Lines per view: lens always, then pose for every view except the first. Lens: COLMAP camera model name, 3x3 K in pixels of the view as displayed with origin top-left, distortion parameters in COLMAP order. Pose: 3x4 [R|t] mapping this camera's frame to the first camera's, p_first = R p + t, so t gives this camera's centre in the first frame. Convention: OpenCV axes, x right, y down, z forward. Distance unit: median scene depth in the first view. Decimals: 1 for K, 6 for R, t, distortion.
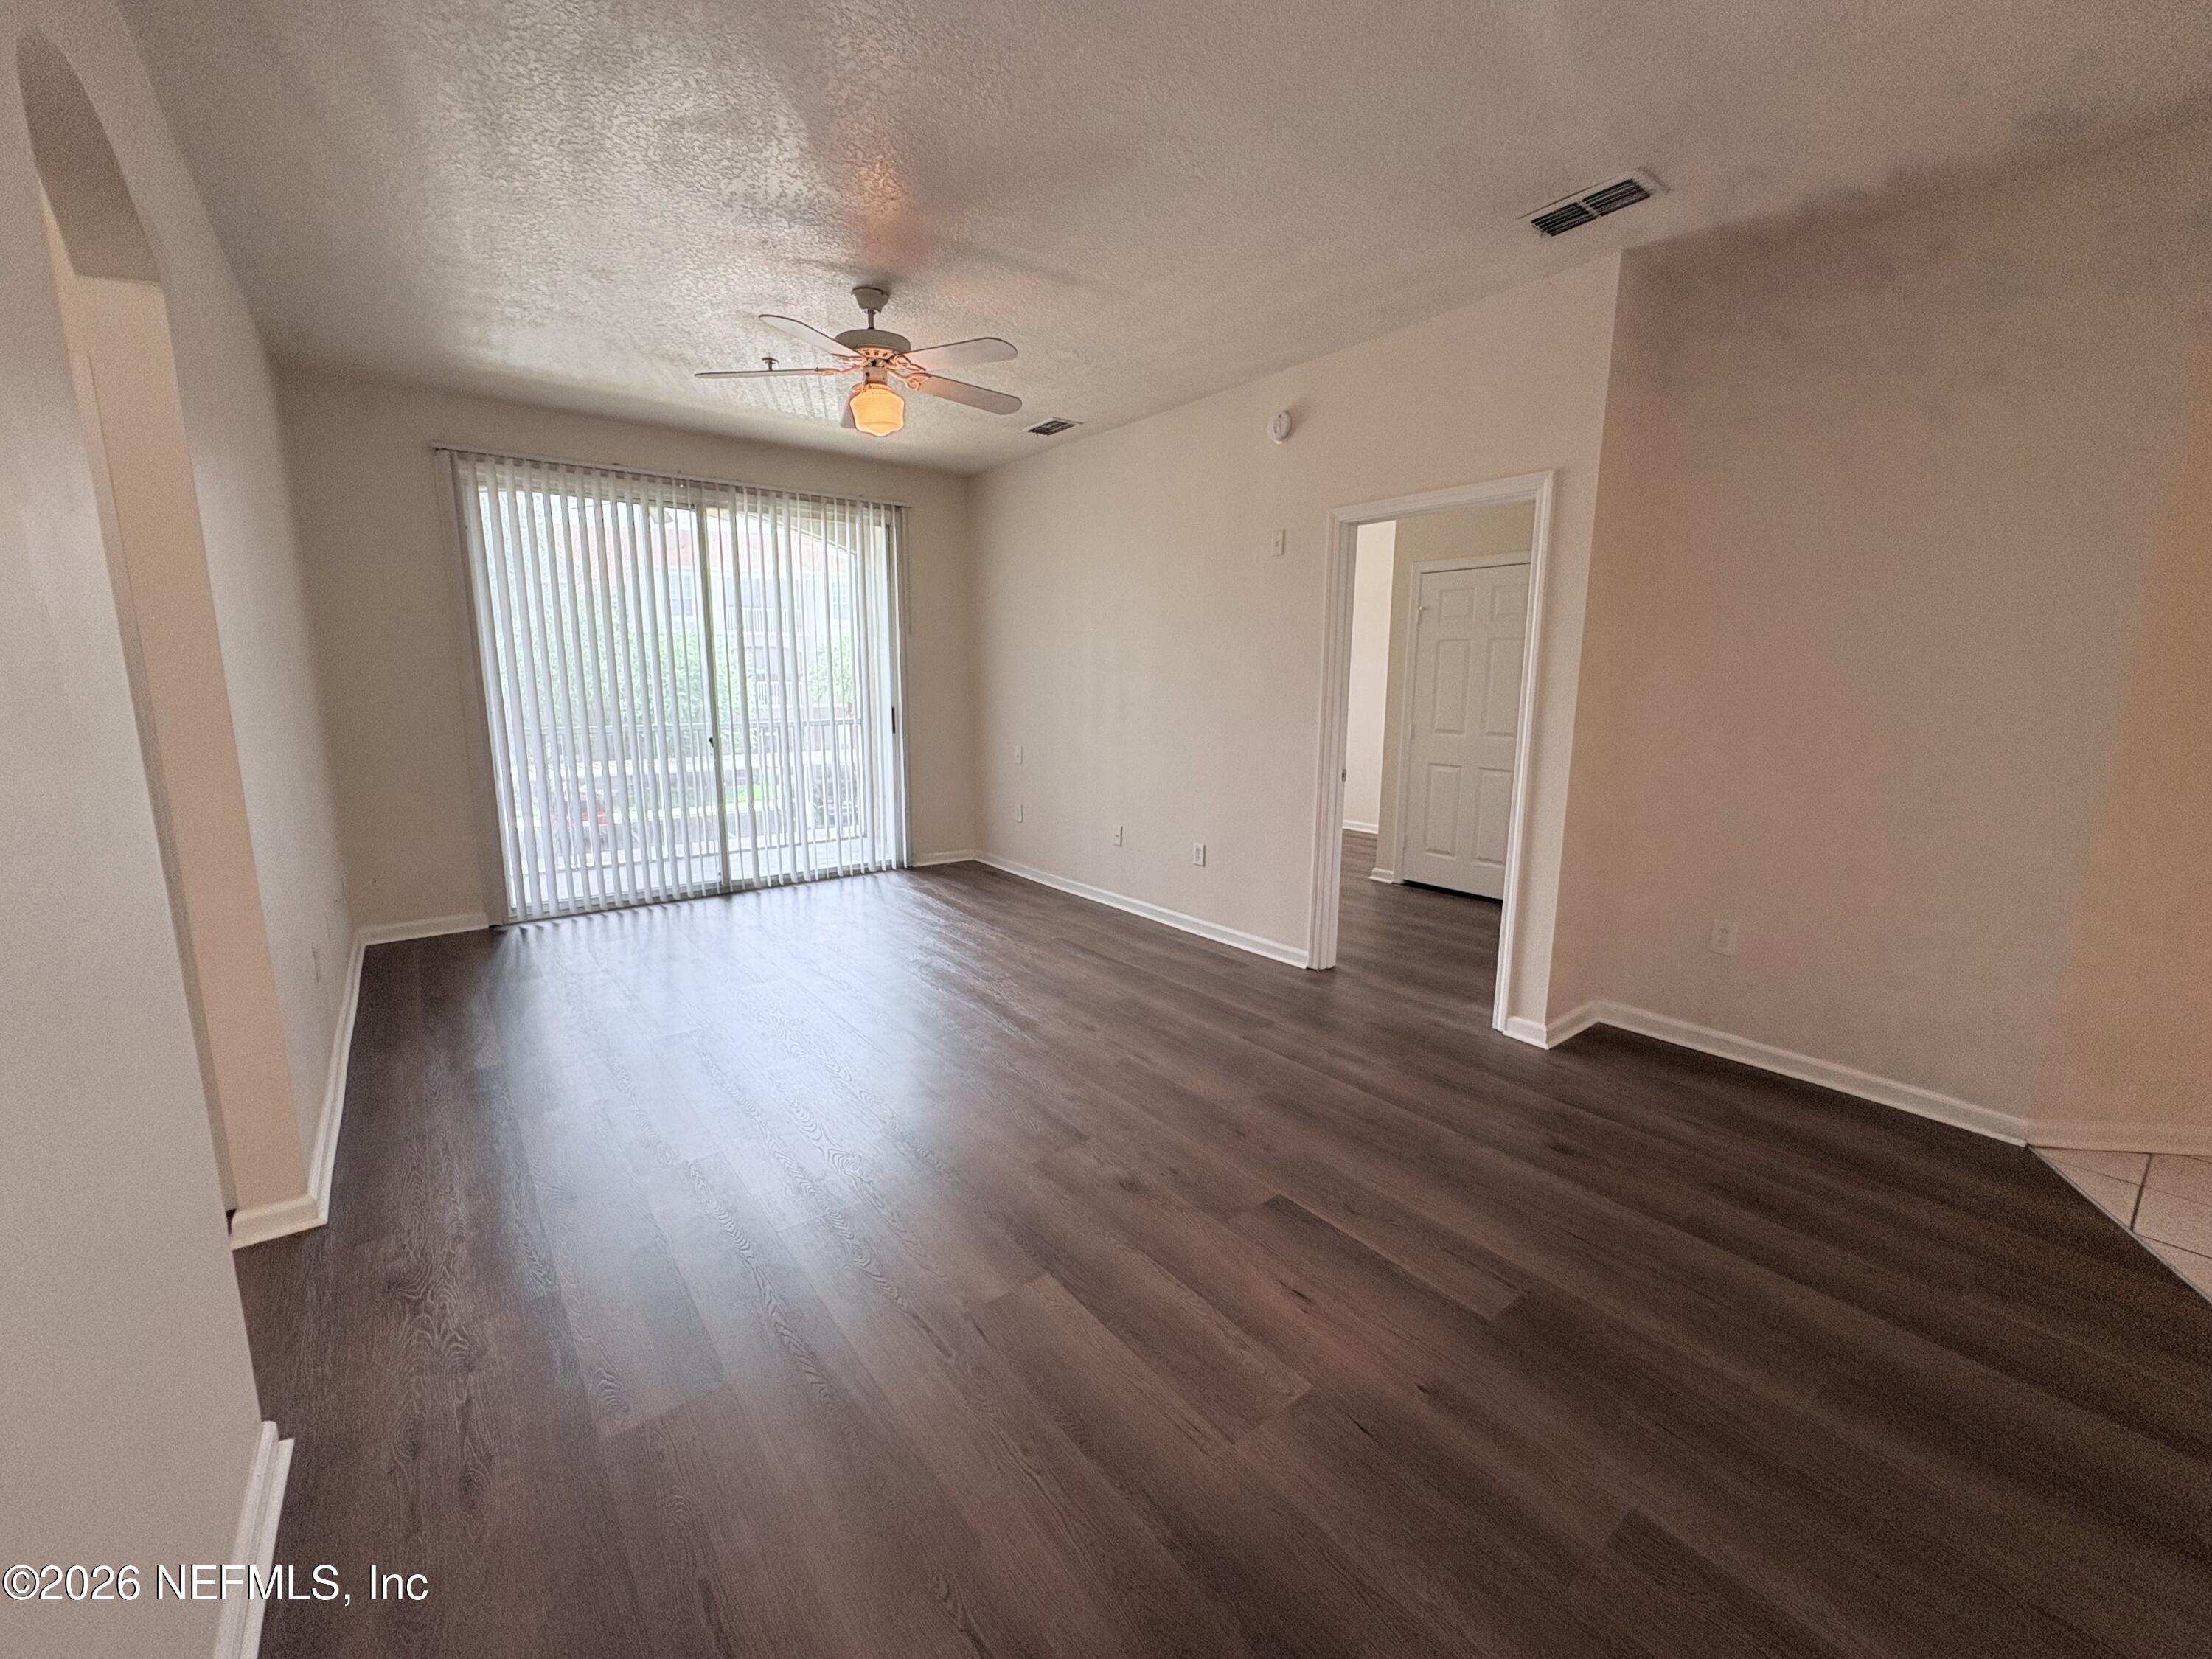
lens RADIAL K [[891.7, 0, 1103.6], [0, 891.7, 828.4], [0, 0, 1]] dist [0.002288, 0.000032]
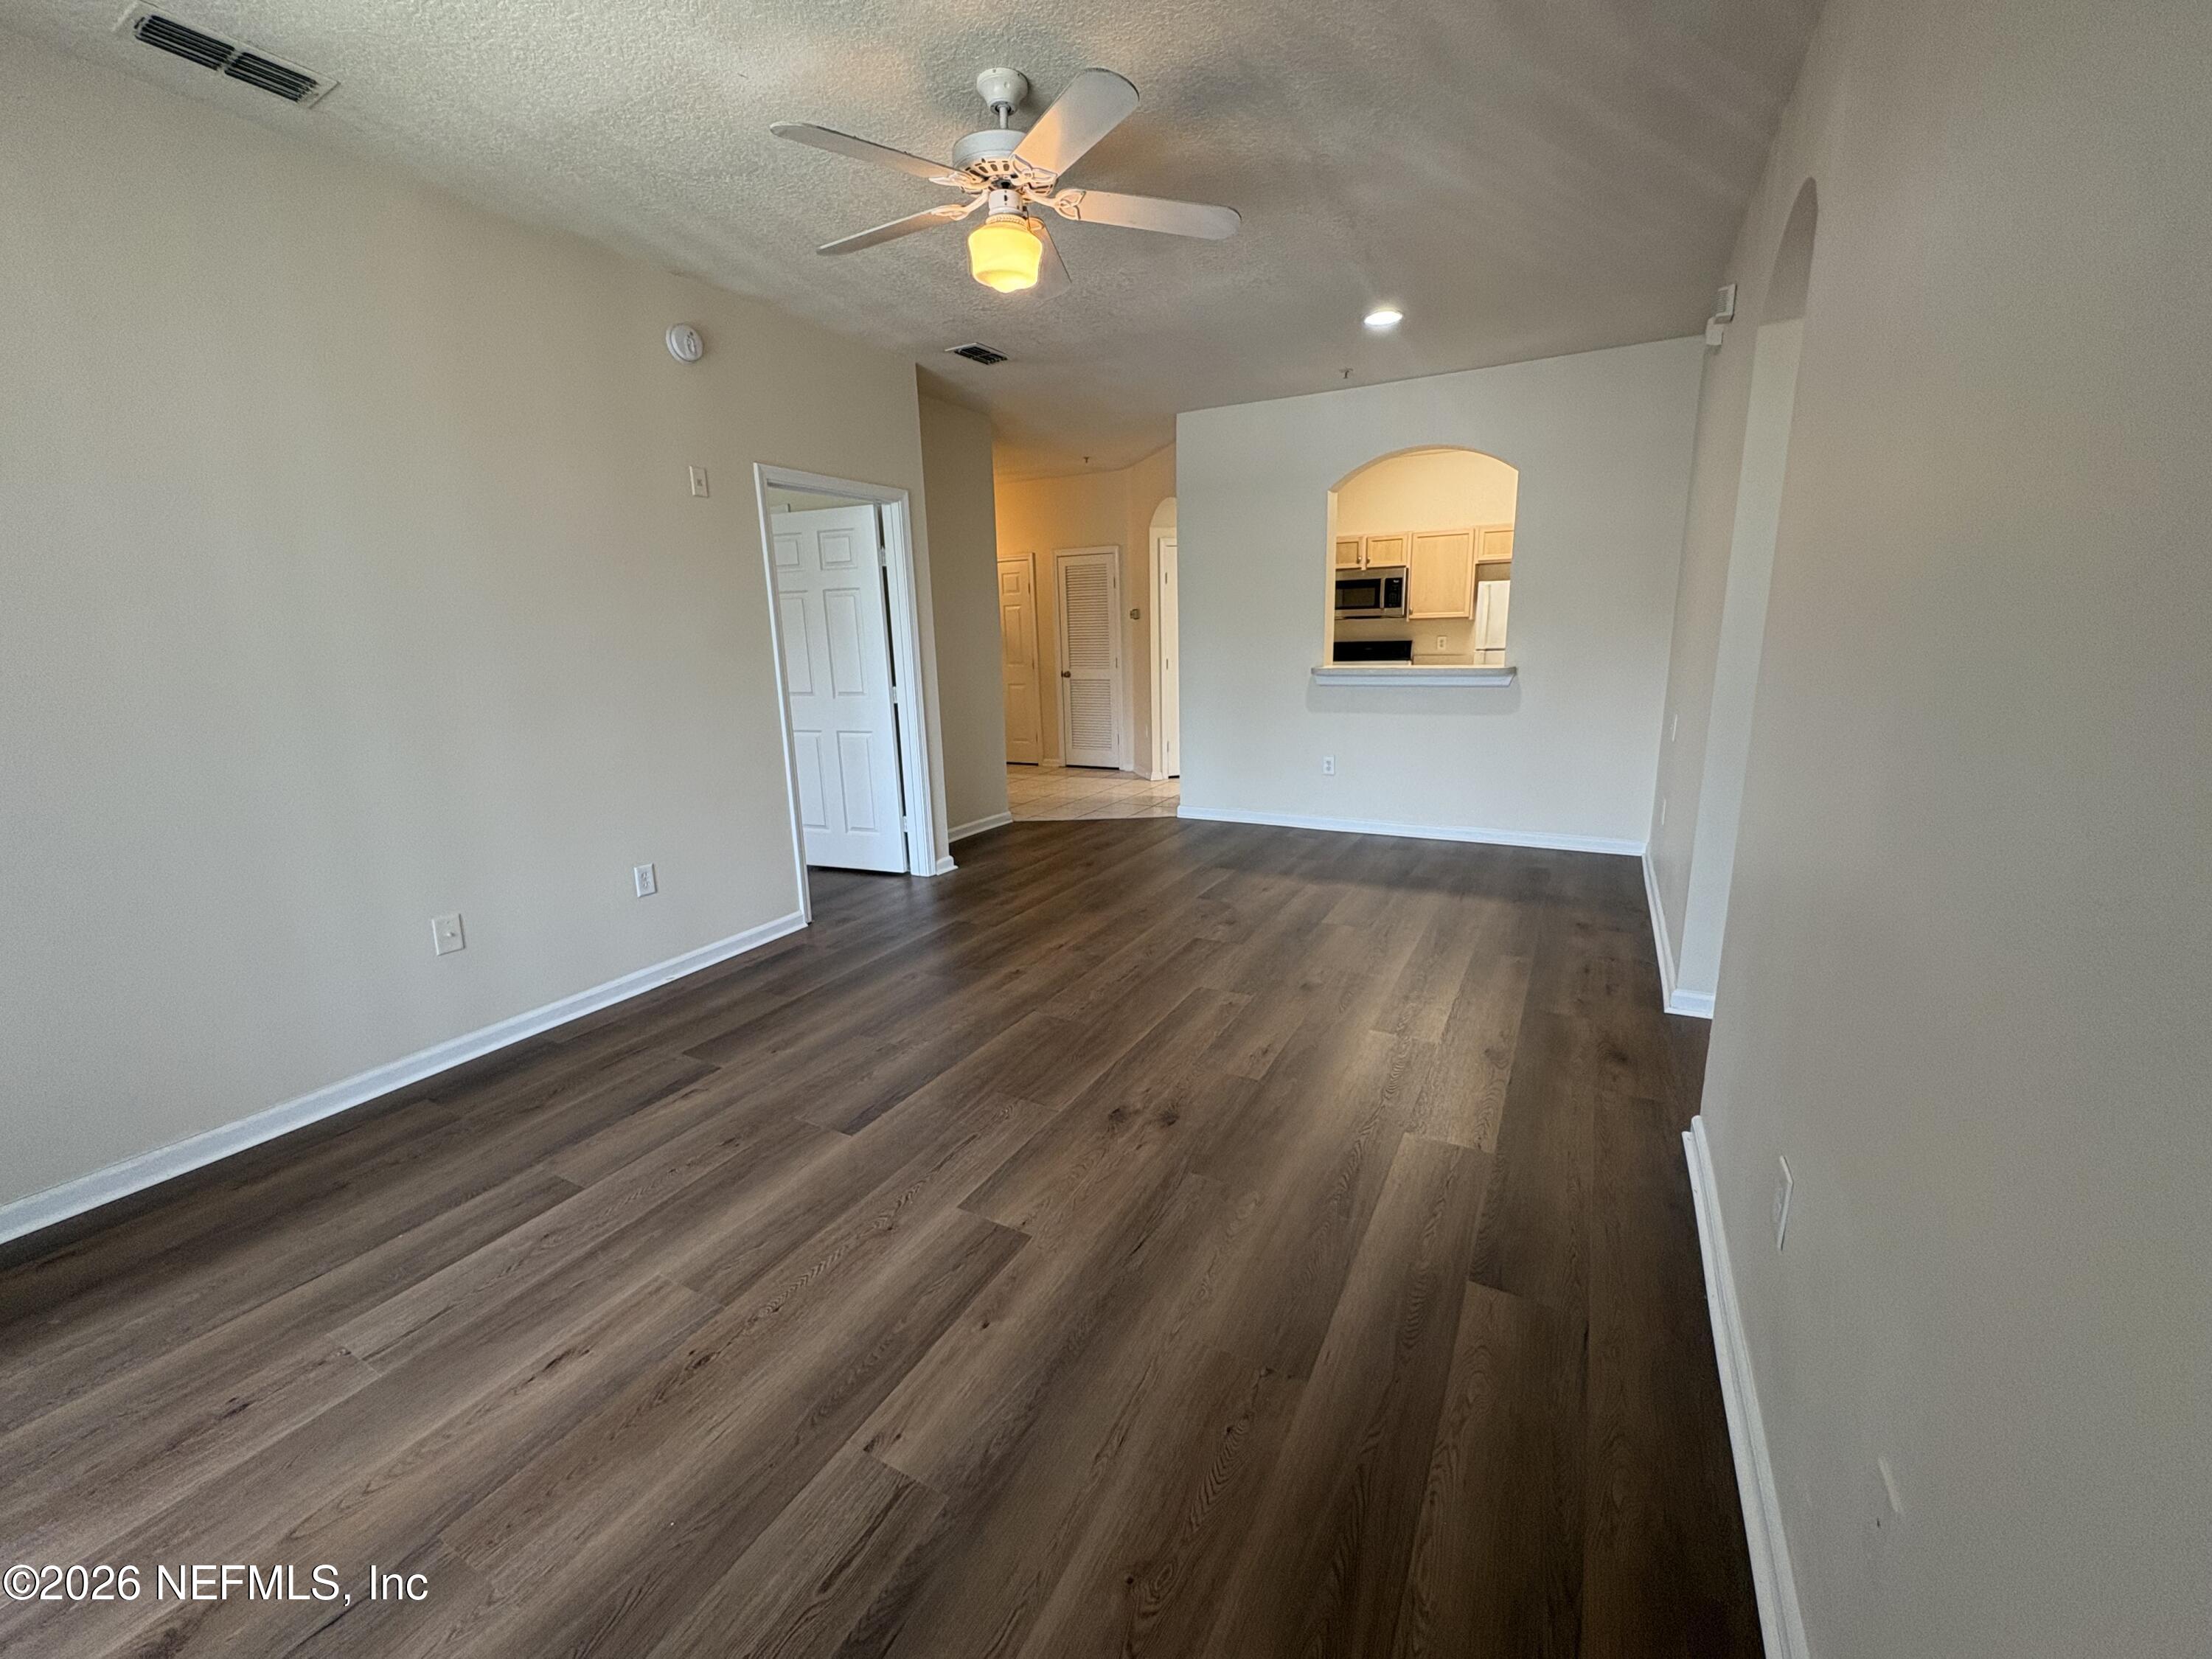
lens RADIAL K [[891.7, 0, 1110.4], [0, 891.7, 829.9], [0, 0, 1]] dist [0.002288, 0.000032]
pose [[-0.404548, -0.197320, 0.892976, -0.957601], [0.179589, 0.940292, 0.289135, -0.211688], [-0.896710, 0.277338, -0.344956, 1.220871]]
